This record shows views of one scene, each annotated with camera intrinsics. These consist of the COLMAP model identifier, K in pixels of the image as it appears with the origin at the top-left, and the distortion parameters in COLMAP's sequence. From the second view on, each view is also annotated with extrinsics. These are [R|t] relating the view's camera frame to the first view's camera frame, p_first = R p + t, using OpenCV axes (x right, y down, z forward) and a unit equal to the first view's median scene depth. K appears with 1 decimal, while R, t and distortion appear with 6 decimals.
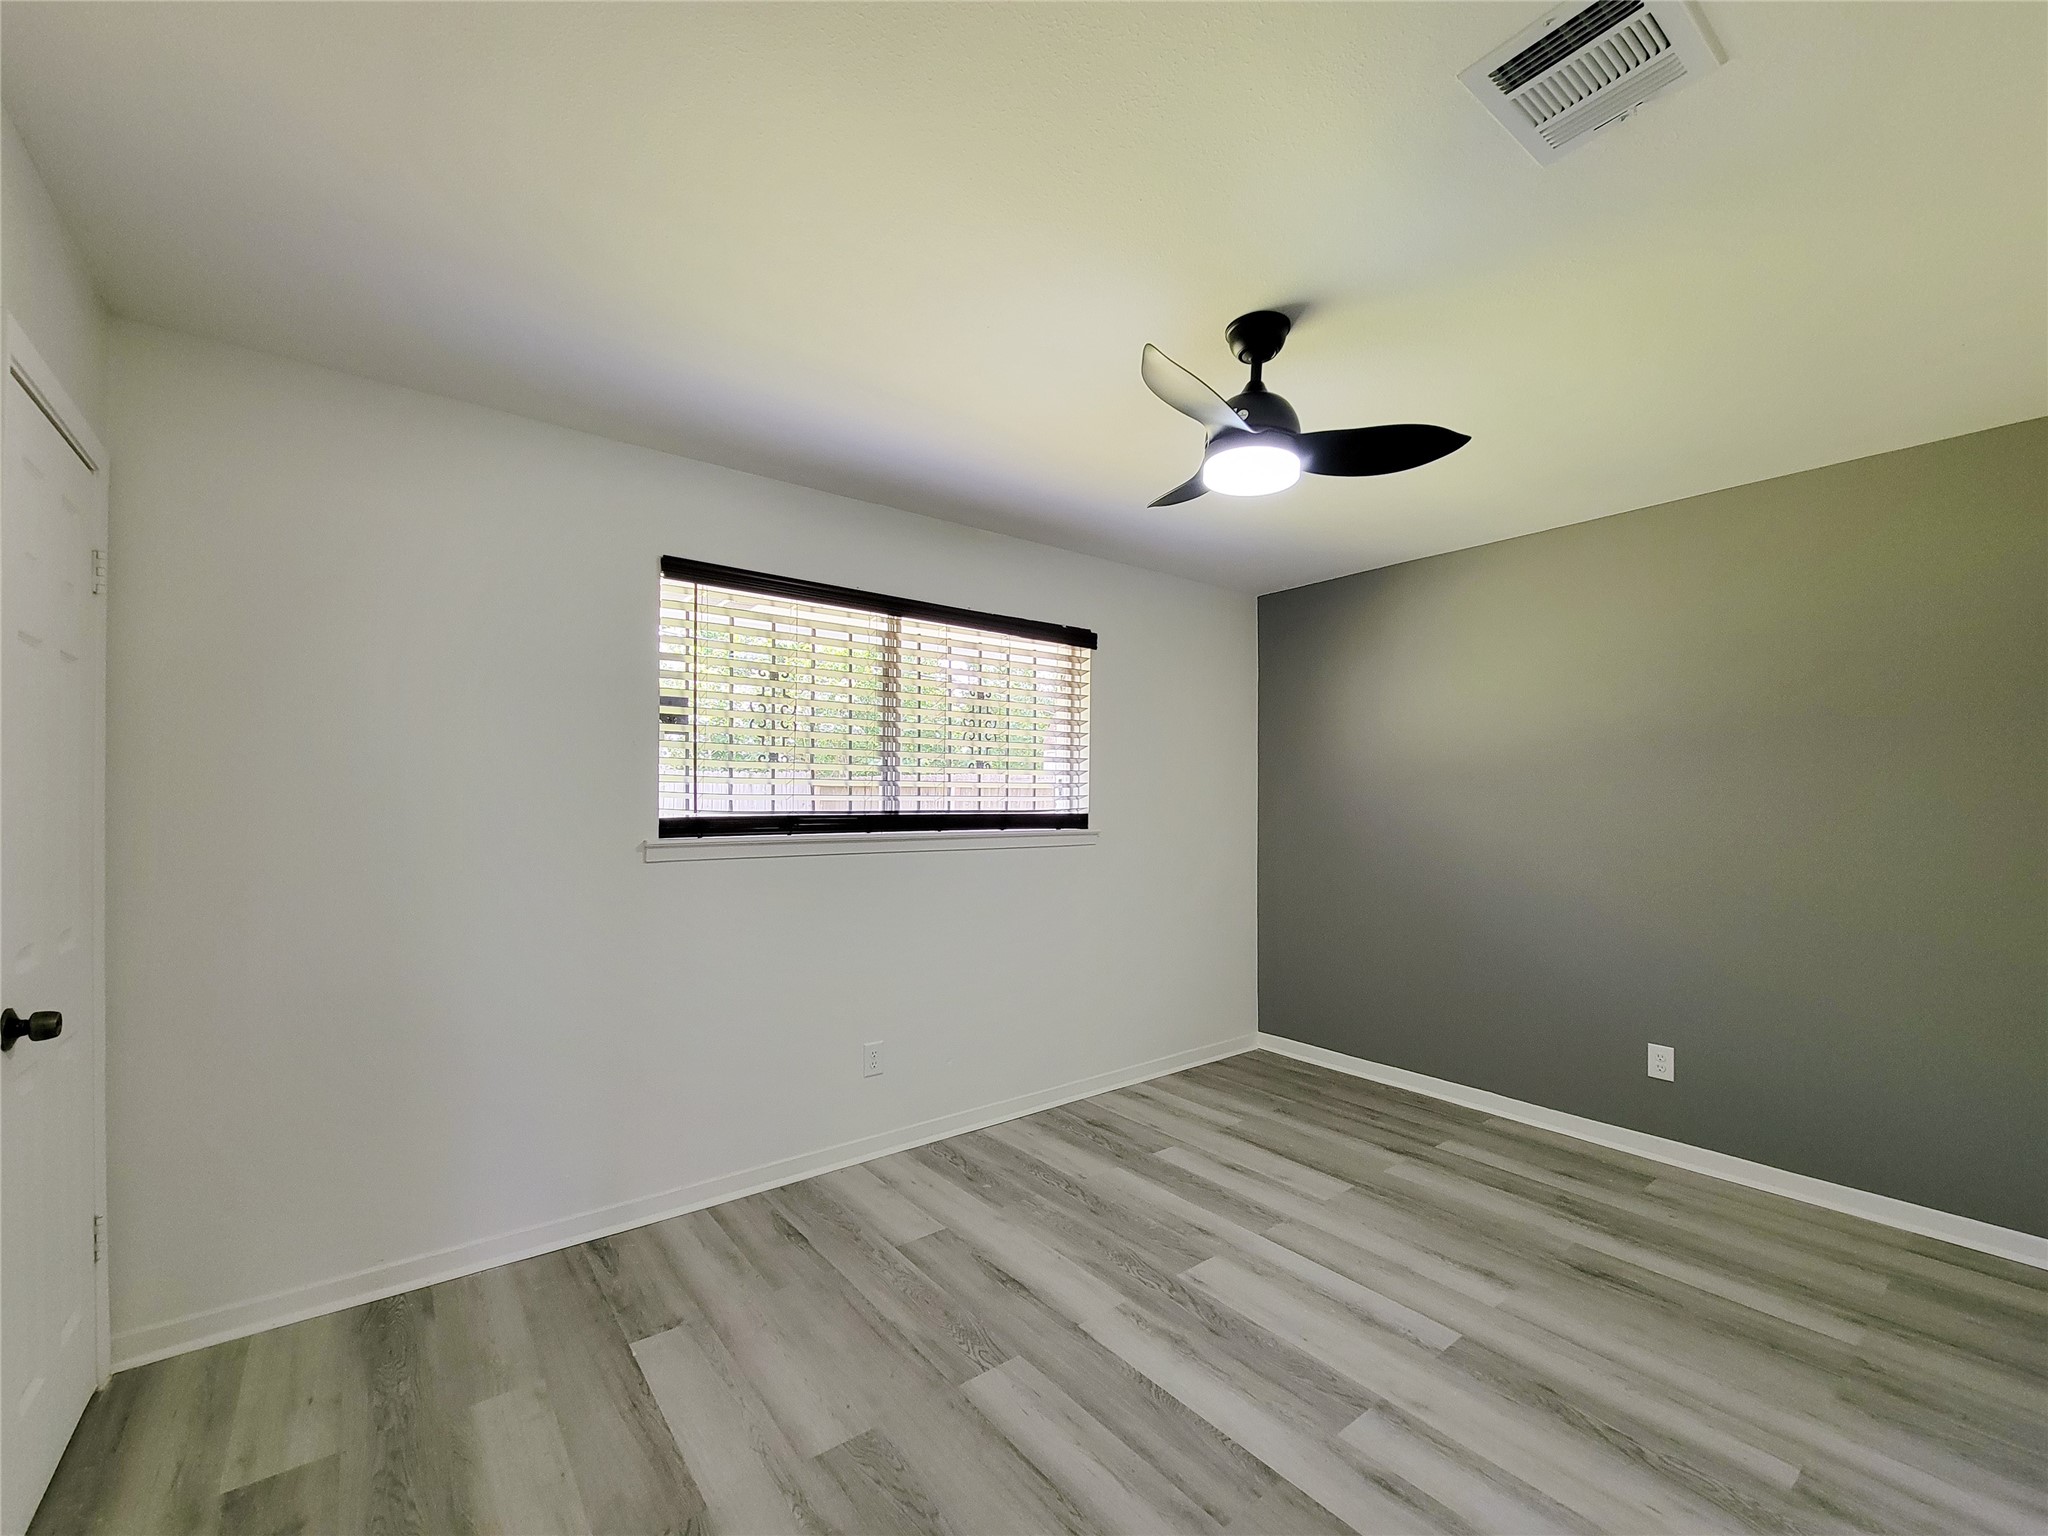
lens RADIAL K [[856.3, 0, 1025.2], [0, 856.3, 812.2], [0, 0, 1]] dist [0.002548, 0.000052]
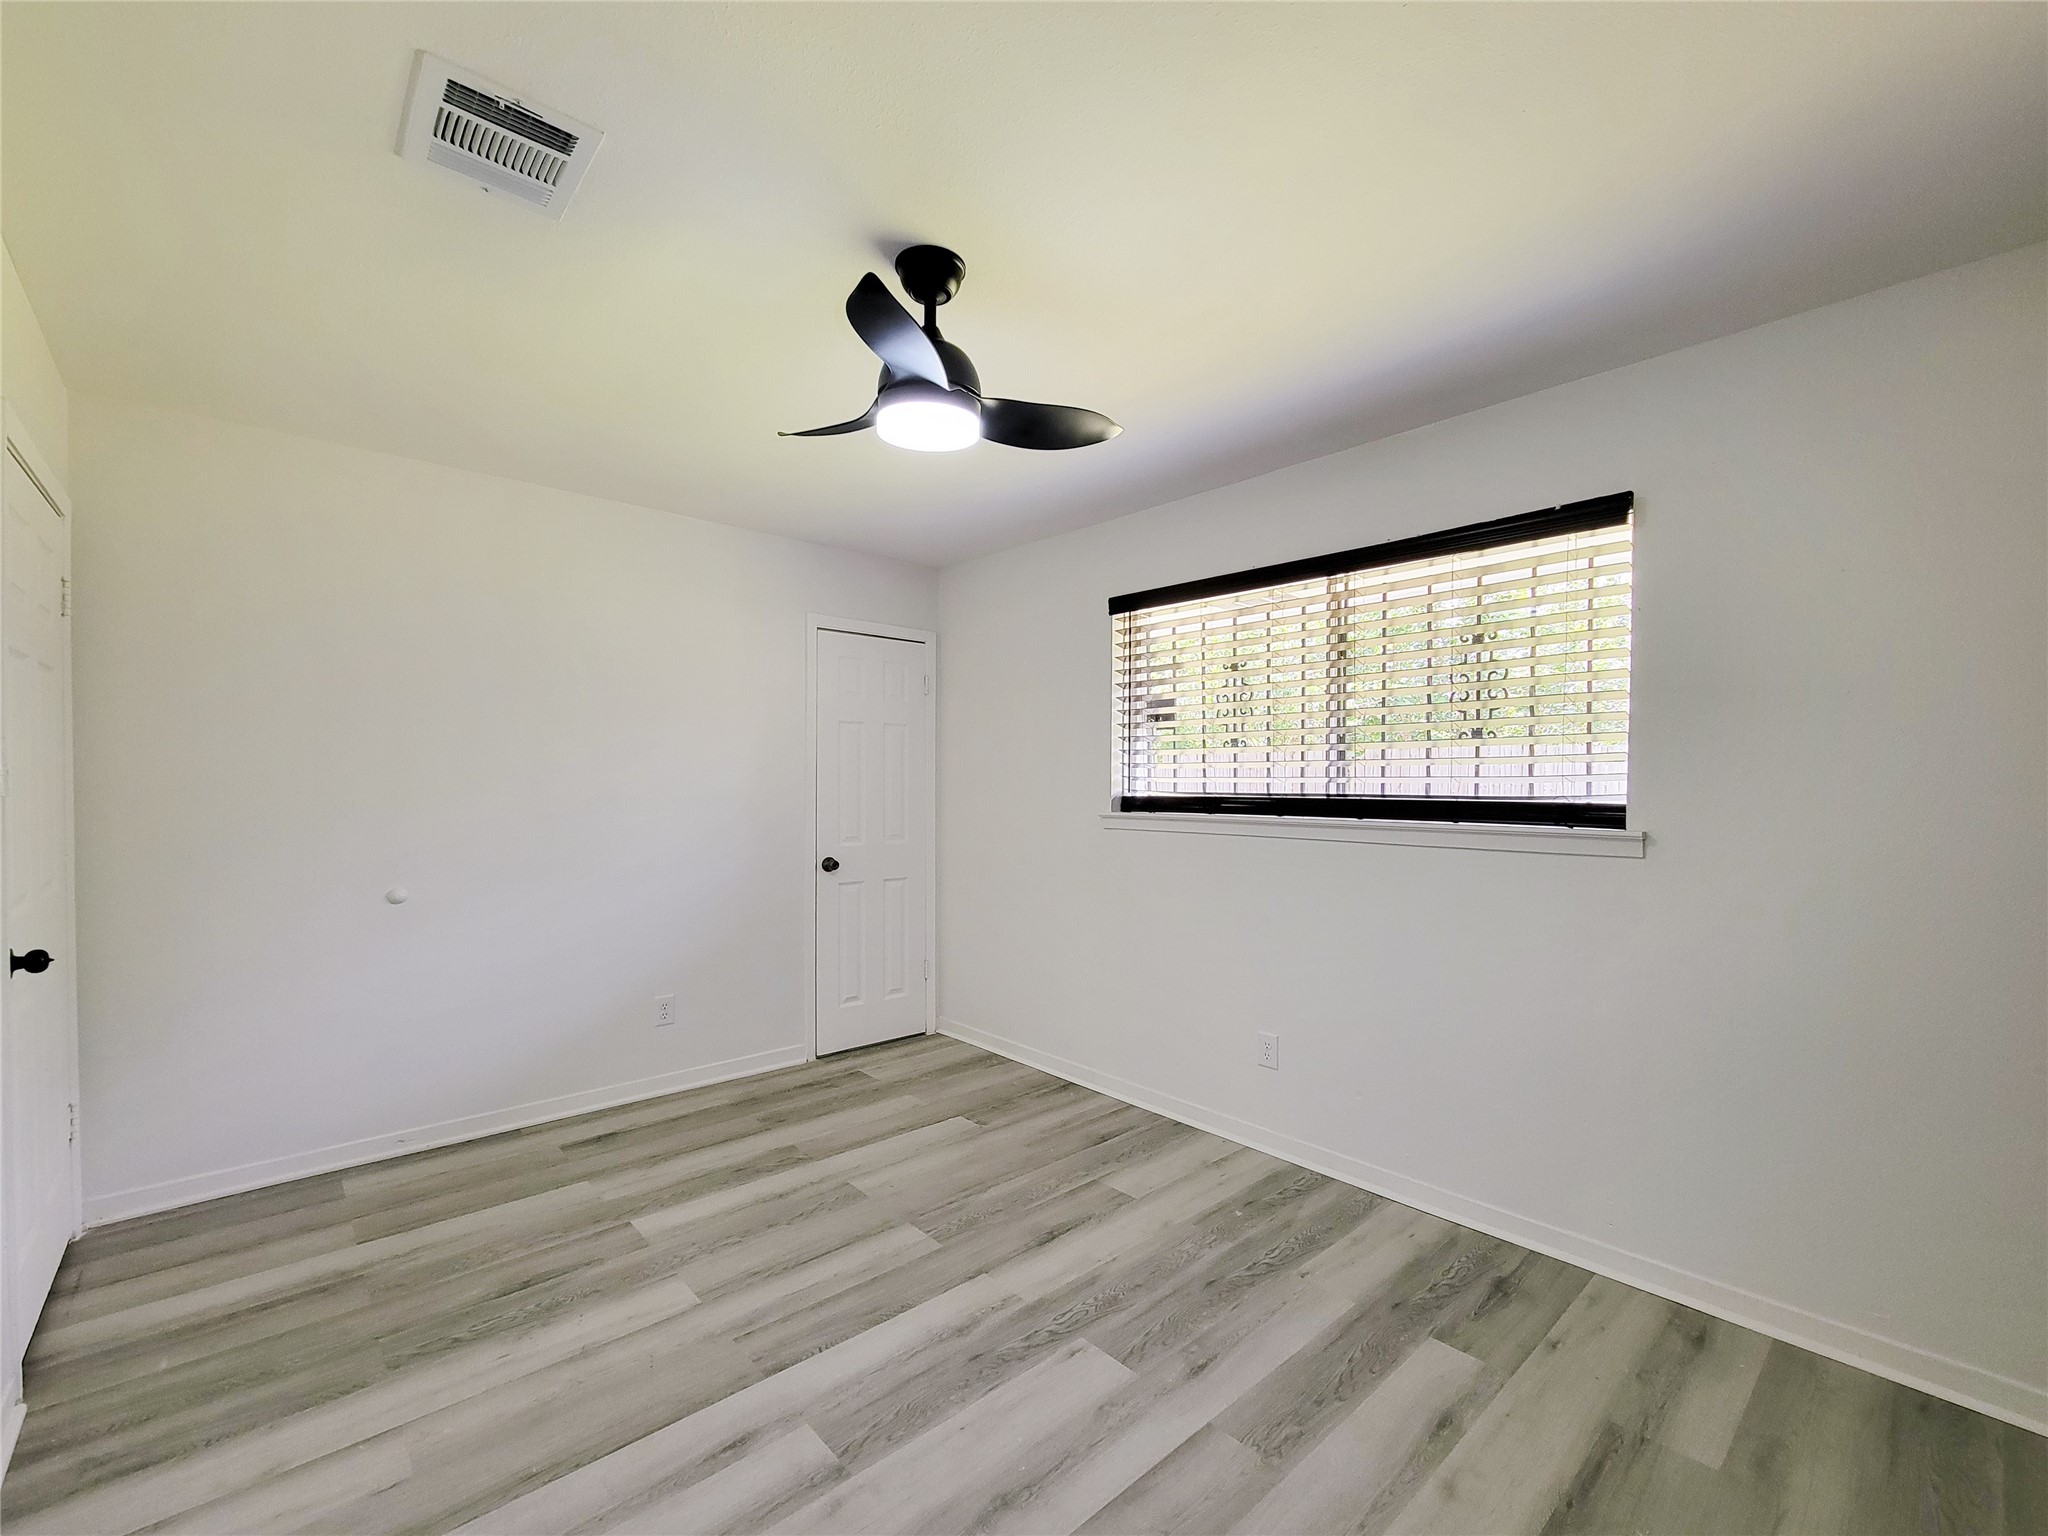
lens RADIAL K [[861.3, 0, 1033.4], [0, 861.3, 802.5], [0, 0, 1]] dist [0.018016, -0.000244]
pose [[0.076078, 0.022776, -0.996842, 0.875778], [-0.009282, 0.999712, 0.022133, -0.011514], [0.997059, 0.007569, 0.076267, 0.752353]]
